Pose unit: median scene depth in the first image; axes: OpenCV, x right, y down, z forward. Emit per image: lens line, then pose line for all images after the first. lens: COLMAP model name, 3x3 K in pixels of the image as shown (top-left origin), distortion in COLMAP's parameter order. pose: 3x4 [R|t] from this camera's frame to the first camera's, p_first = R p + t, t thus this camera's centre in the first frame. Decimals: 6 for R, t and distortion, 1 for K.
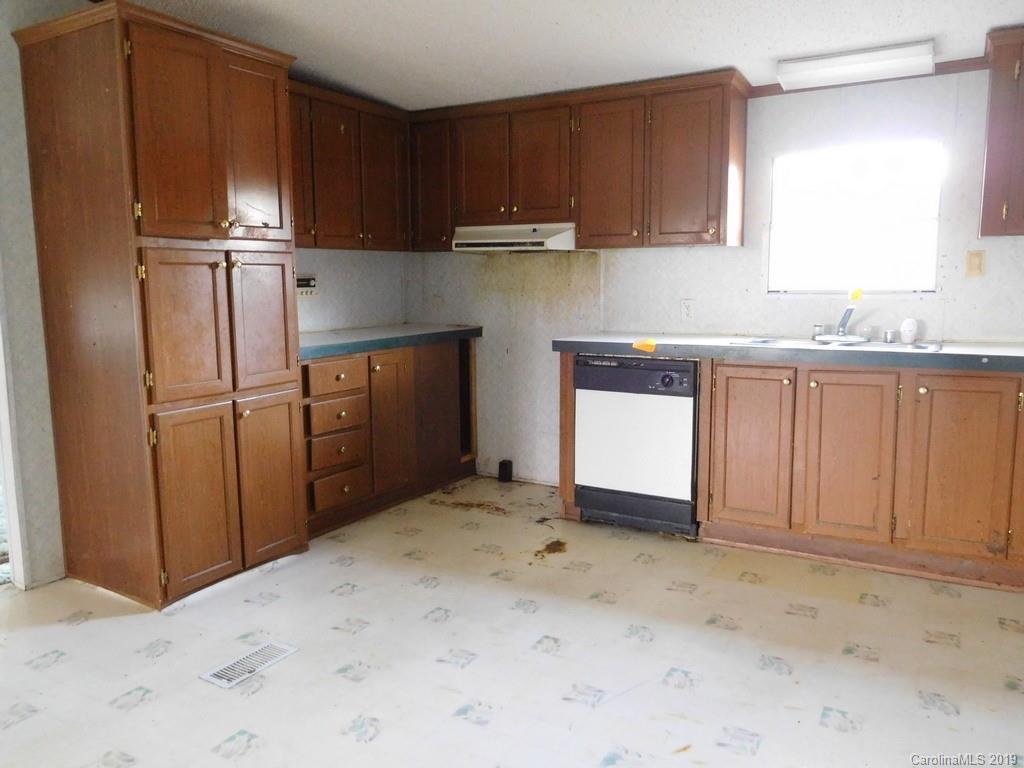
lens RADIAL K [[753.6, 0, 512.0], [0, 753.6, 384.0], [0, 0, 1]] dist [-0.028923, 0.002434]
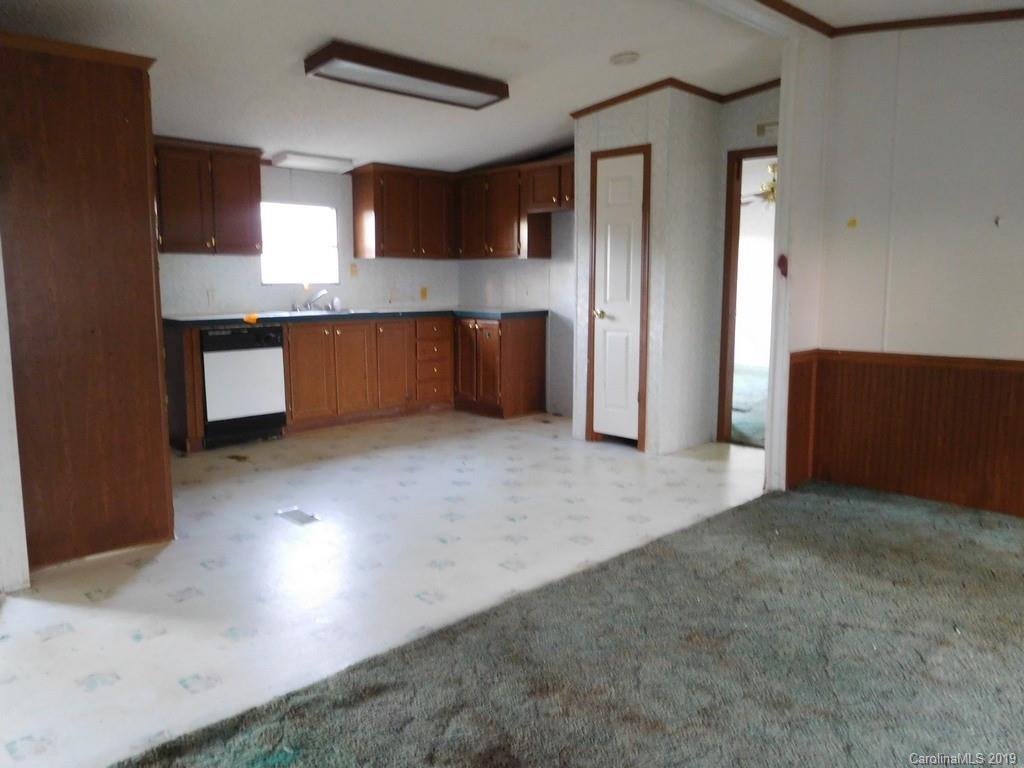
lens RADIAL K [[753.6, 0, 512.0], [0, 753.6, 384.0], [0, 0, 1]] dist [-0.028923, 0.002434]
pose [[0.228781, -0.122526, 0.965736, -1.231691], [0.121651, 0.987869, 0.096515, -0.002138], [-0.965847, 0.095402, 0.240911, 0.113868]]
